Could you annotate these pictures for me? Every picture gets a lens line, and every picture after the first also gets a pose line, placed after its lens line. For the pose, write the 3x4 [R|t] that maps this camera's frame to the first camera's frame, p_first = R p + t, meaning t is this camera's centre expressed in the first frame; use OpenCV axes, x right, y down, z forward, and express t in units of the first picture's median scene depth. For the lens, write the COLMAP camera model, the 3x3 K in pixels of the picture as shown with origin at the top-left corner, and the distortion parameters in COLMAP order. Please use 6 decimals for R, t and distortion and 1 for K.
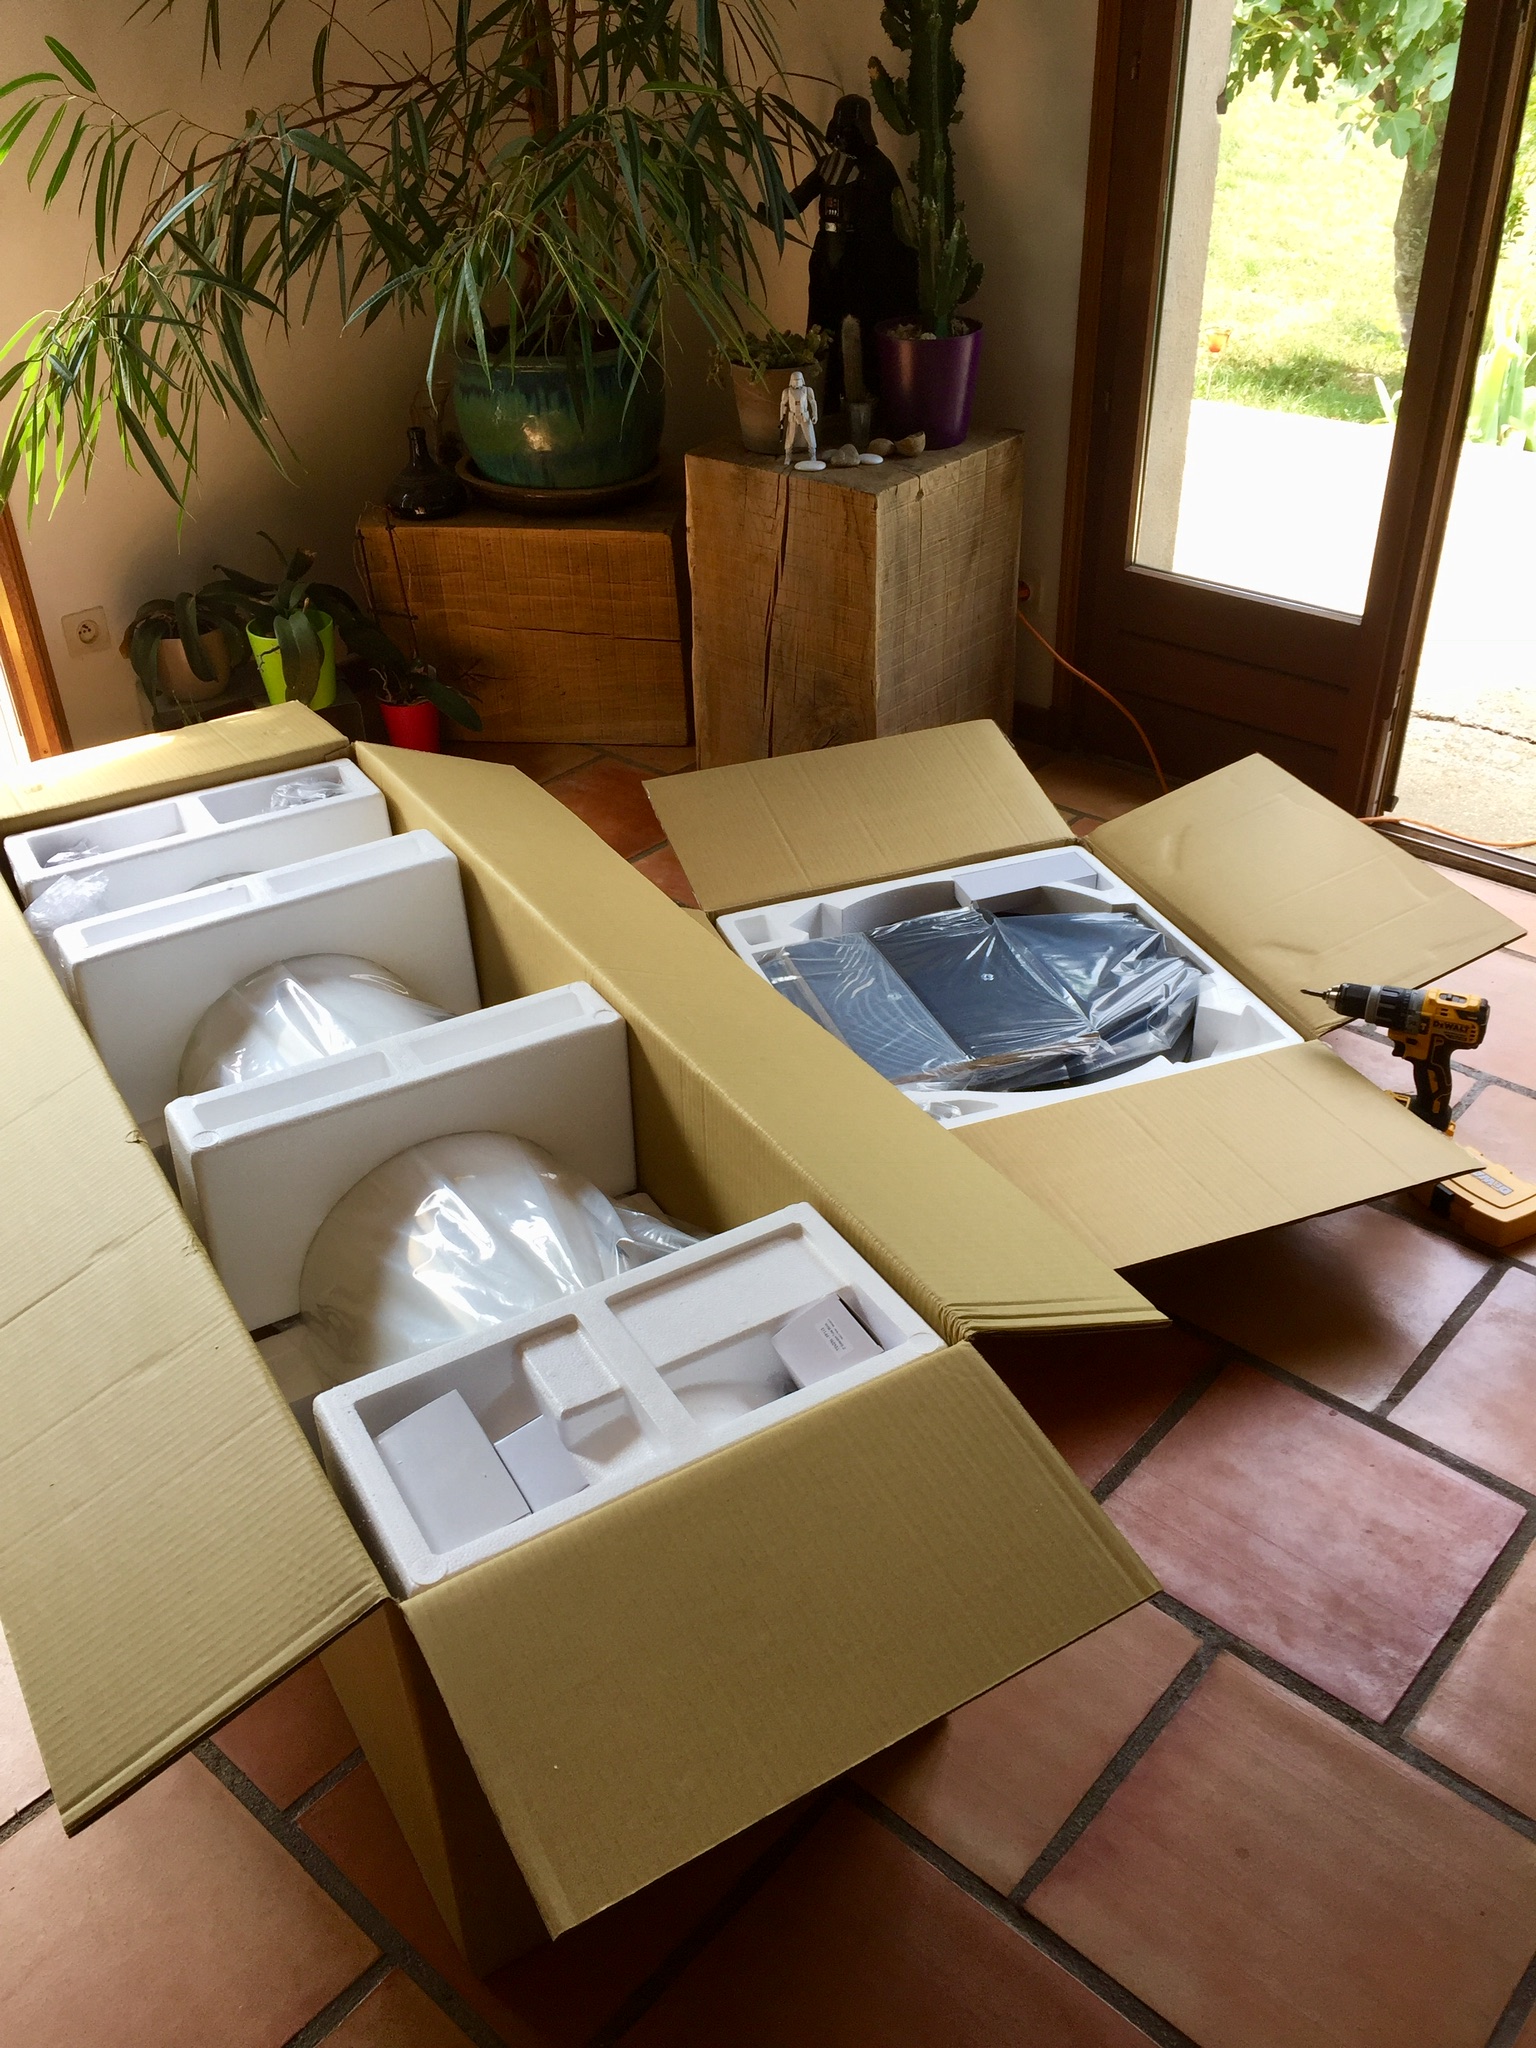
lens RADIAL K [[1740.8, 0, 768.0], [0, 1740.8, 1024.0], [0, 0, 1]] dist [0.095401, -0.130434]
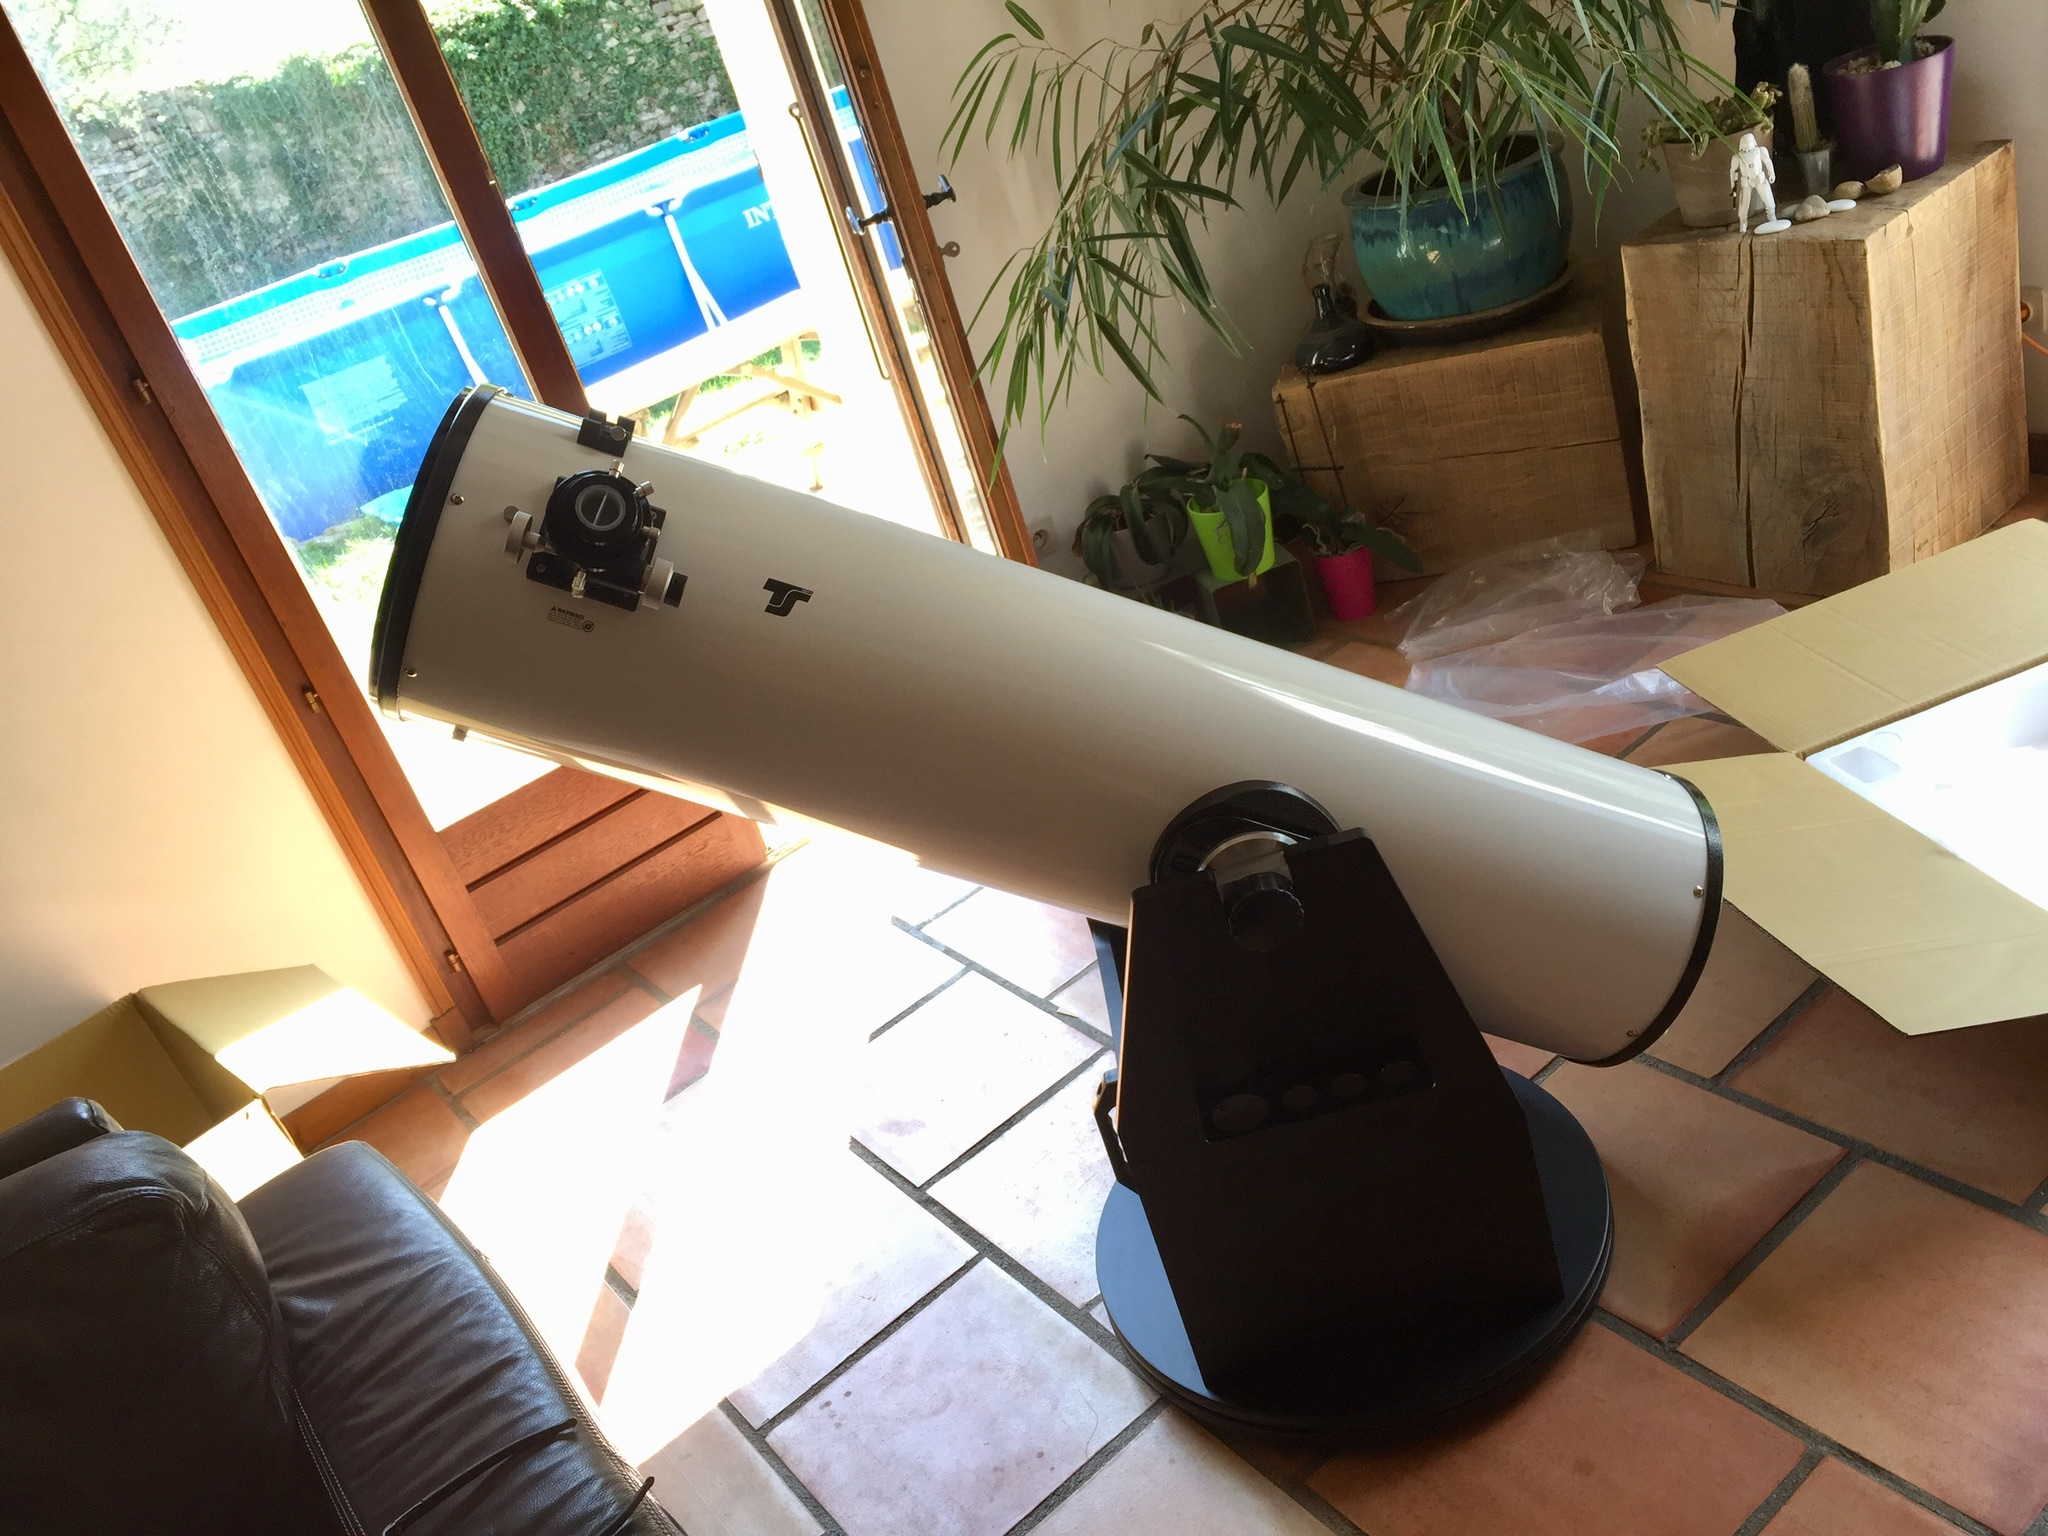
lens RADIAL K [[1740.8, 0, 1024.0], [0, 1740.8, 768.0], [0, 0, 1]] dist [0.095401, -0.130434]
pose [[0.946916, -0.129638, -0.294184, -0.111946], [0.112902, 0.990902, -0.073253, -0.008830], [0.301004, 0.036150, 0.952938, -0.006142]]
